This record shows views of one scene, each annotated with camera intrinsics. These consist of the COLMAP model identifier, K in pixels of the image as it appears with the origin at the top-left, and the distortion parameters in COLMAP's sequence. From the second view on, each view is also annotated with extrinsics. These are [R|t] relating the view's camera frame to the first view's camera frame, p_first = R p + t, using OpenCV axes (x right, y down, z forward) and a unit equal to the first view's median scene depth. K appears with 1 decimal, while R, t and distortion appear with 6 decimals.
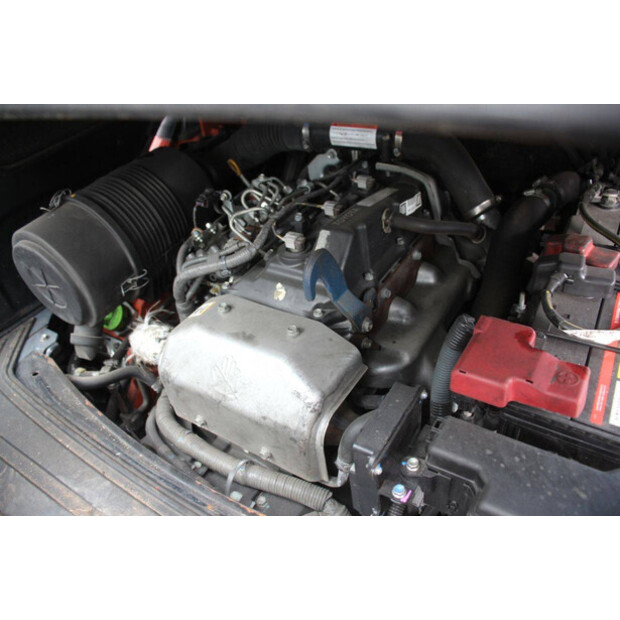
lens RADIAL K [[515.1, 0, 308.8], [0, 515.1, 308.1], [0, 0, 1]] dist [-0.143088, 0.102238]
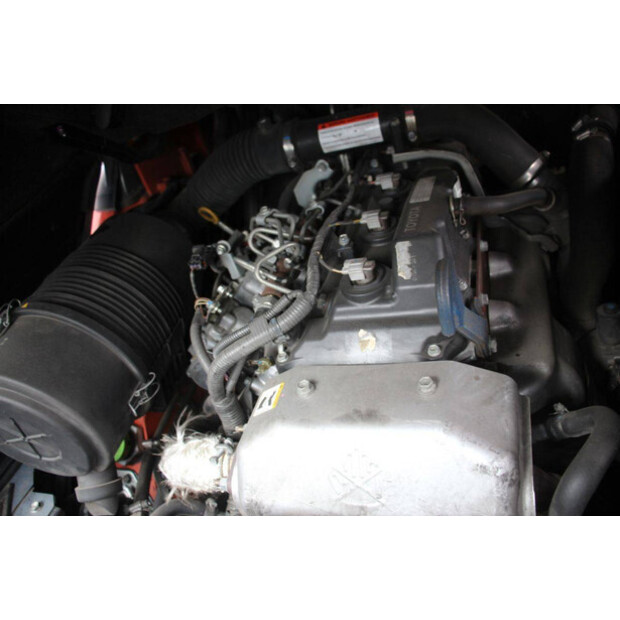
lens RADIAL K [[515.1, 0, 313.7], [0, 515.1, 308.6], [0, 0, 1]] dist [-0.143088, 0.102238]
pose [[0.940390, -0.306930, 0.146496, -0.187156], [0.317725, 0.946498, -0.056498, -0.048639], [-0.121317, 0.099676, 0.987597, 0.242318]]
